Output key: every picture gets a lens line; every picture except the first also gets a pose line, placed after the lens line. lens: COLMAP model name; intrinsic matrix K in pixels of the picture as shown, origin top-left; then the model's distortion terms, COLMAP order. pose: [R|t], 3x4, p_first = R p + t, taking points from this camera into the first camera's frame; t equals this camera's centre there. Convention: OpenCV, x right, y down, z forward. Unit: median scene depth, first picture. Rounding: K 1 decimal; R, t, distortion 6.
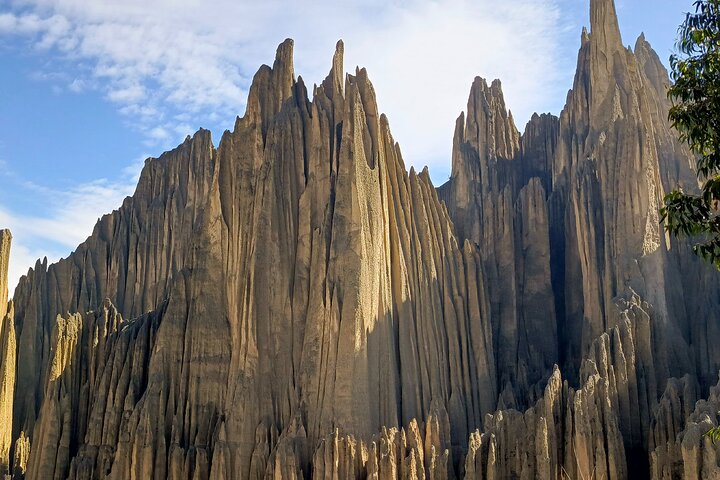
lens RADIAL K [[747.6, 0, 319.0], [0, 747.6, 243.8], [0, 0, 1]] dist [0.083400, 0.000000]
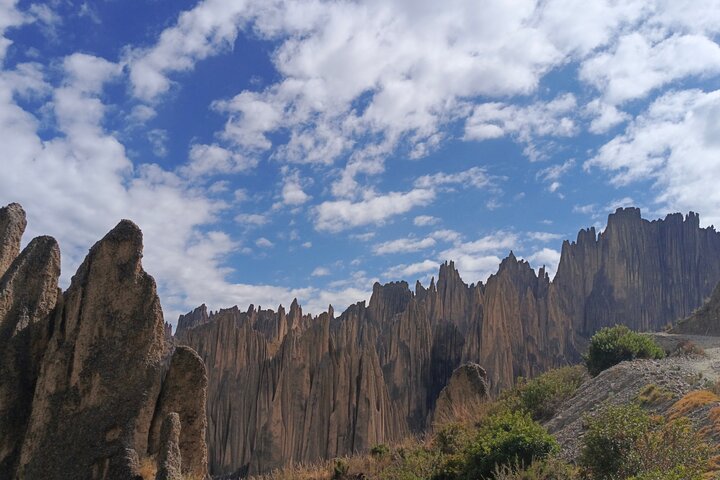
lens RADIAL K [[747.6, 0, 363.2], [0, 747.6, 259.2], [0, 0, 1]] dist [0.083400, 0.000000]
pose [[0.958549, 0.085015, 0.271949, -0.456800], [-0.097546, 0.994688, 0.032874, -0.484614], [-0.267709, -0.058039, 0.961750, -0.685606]]
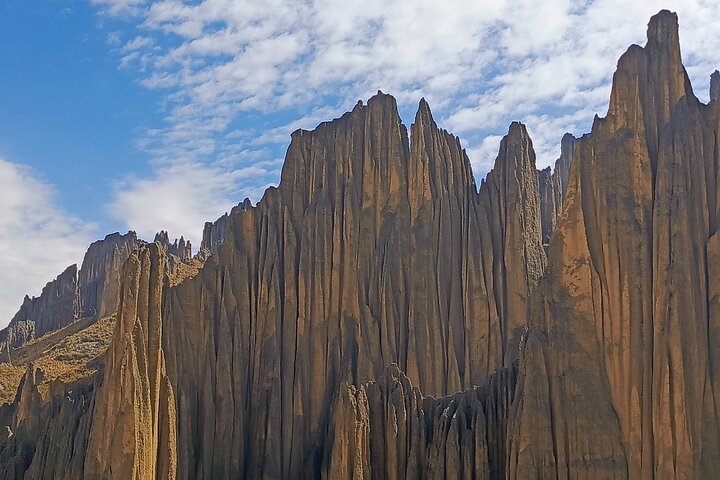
lens RADIAL K [[1114.9, 0, 347.5], [0, 1114.9, 238.7], [0, 0, 1]] dist [0.117776, 0.000000]
pose [[0.974537, 0.033575, 0.221699, -0.603680], [-0.044687, 0.997973, 0.045298, -0.096303], [-0.219728, -0.054052, 0.974063, 0.007302]]
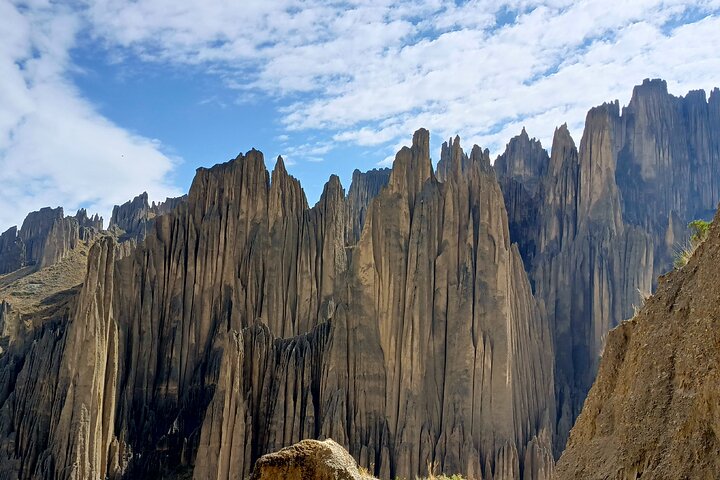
lens RADIAL K [[747.6, 0, 361.0], [0, 747.6, 239.9], [0, 0, 1]] dist [0.083400, 0.000000]
pose [[0.899597, 0.086331, 0.428104, -0.714960], [-0.122868, 0.990703, 0.058406, -0.153623], [-0.419081, -0.105142, 0.901840, -0.146263]]
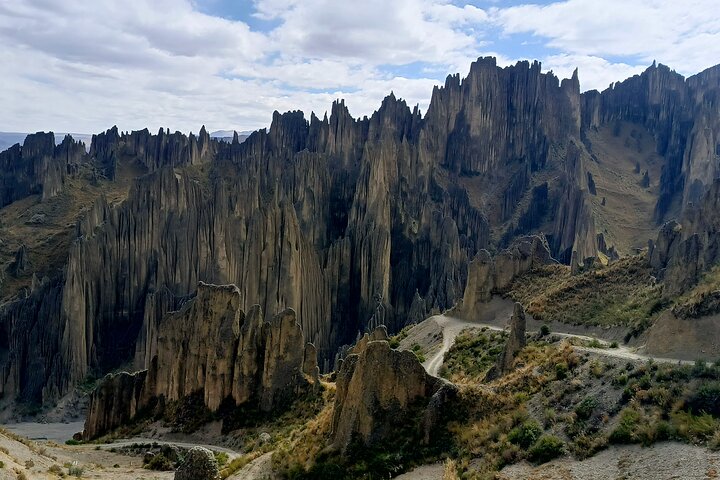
lens RADIAL K [[747.6, 0, 357.6], [0, 747.6, 248.0], [0, 0, 1]] dist [0.083400, 0.000000]
pose [[0.903547, -0.020626, 0.427992, -0.778939], [-0.119494, 0.947086, 0.297909, -0.830910], [-0.411489, -0.320317, 0.853272, -1.196150]]
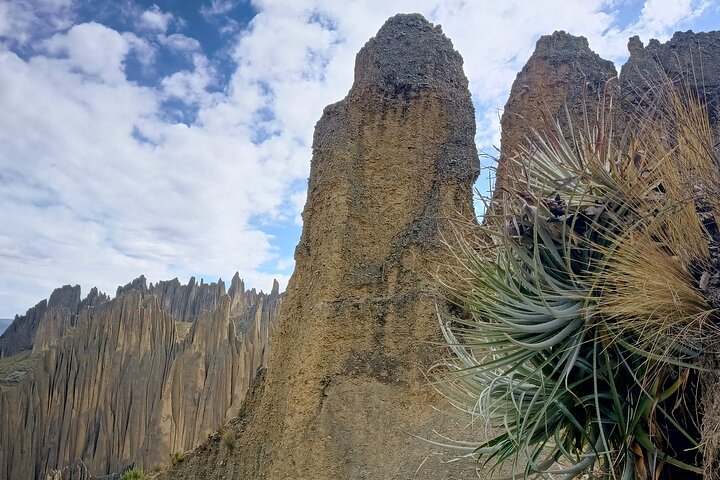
lens RADIAL K [[747.6, 0, 348.2], [0, 747.6, 238.2], [0, 0, 1]] dist [0.083400, 0.000000]
pose [[0.956116, 0.098217, 0.276037, -0.250888], [-0.115194, 0.992280, 0.045936, -0.516176], [-0.269394, -0.075718, 0.960049, -0.553055]]
